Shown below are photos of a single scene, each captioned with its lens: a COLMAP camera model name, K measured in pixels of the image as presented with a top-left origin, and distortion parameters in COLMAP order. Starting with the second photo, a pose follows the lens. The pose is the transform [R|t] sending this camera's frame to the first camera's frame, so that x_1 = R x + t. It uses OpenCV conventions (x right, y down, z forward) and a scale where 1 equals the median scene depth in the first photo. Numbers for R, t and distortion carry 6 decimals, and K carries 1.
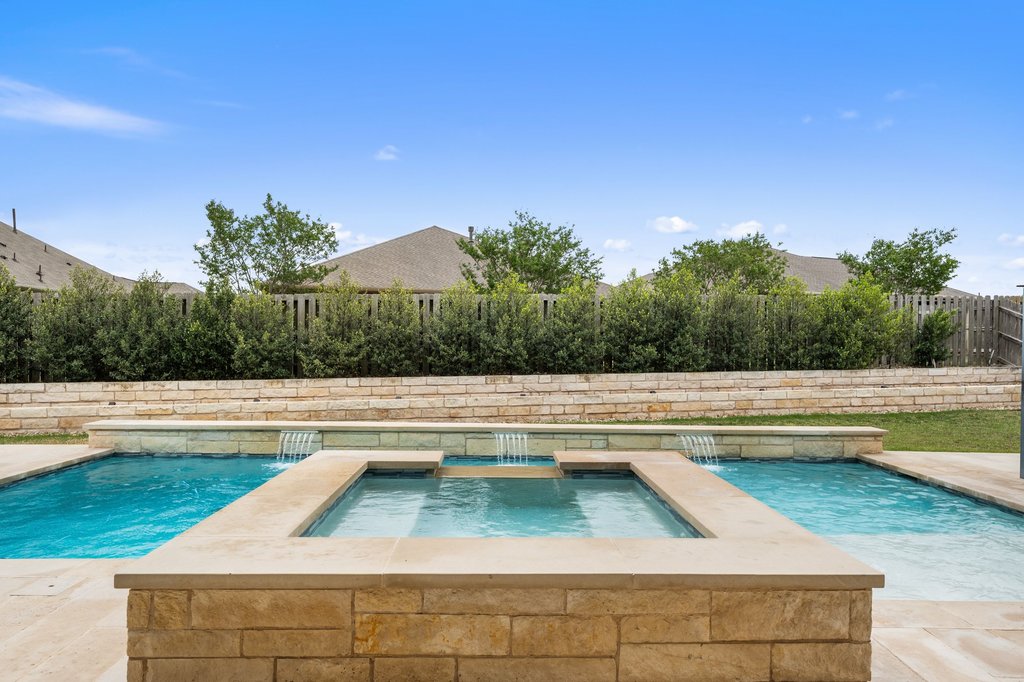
lens RADIAL K [[474.6, 0, 514.8], [0, 474.6, 344.0], [0, 0, 1]] dist [-0.000230, -0.000122]
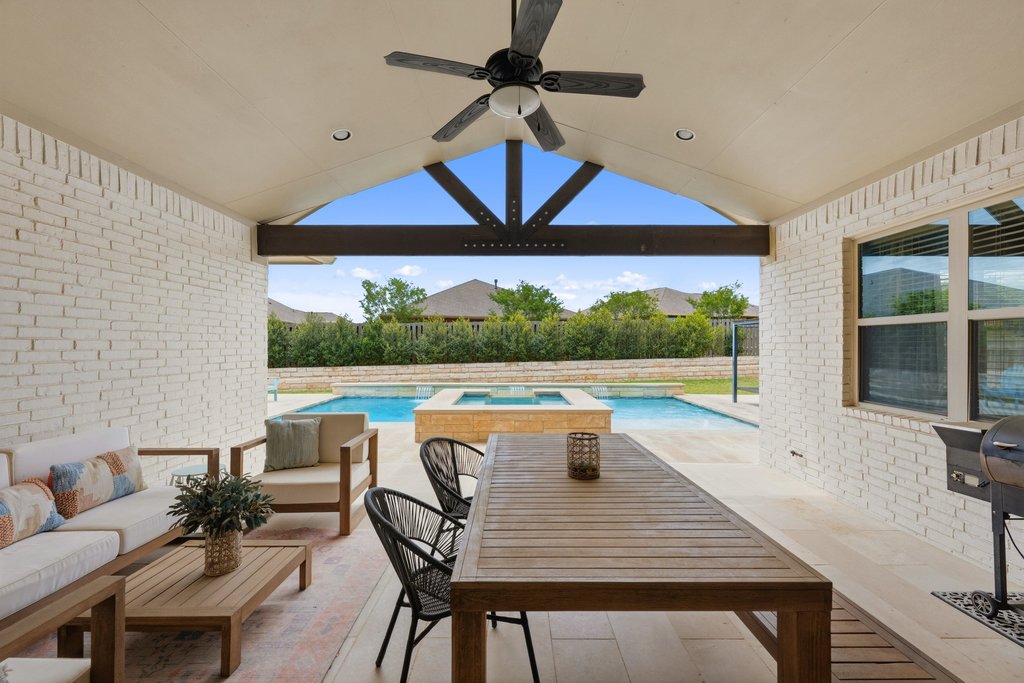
lens RADIAL K [[474.6, 0, 514.8], [0, 474.6, 344.5], [0, 0, 1]] dist [-0.000230, -0.000122]
pose [[0.999419, -0.010218, -0.032502, 0.046071], [0.010505, 0.999907, 0.008665, -0.027991], [0.032411, -0.009002, 0.999434, -1.045708]]
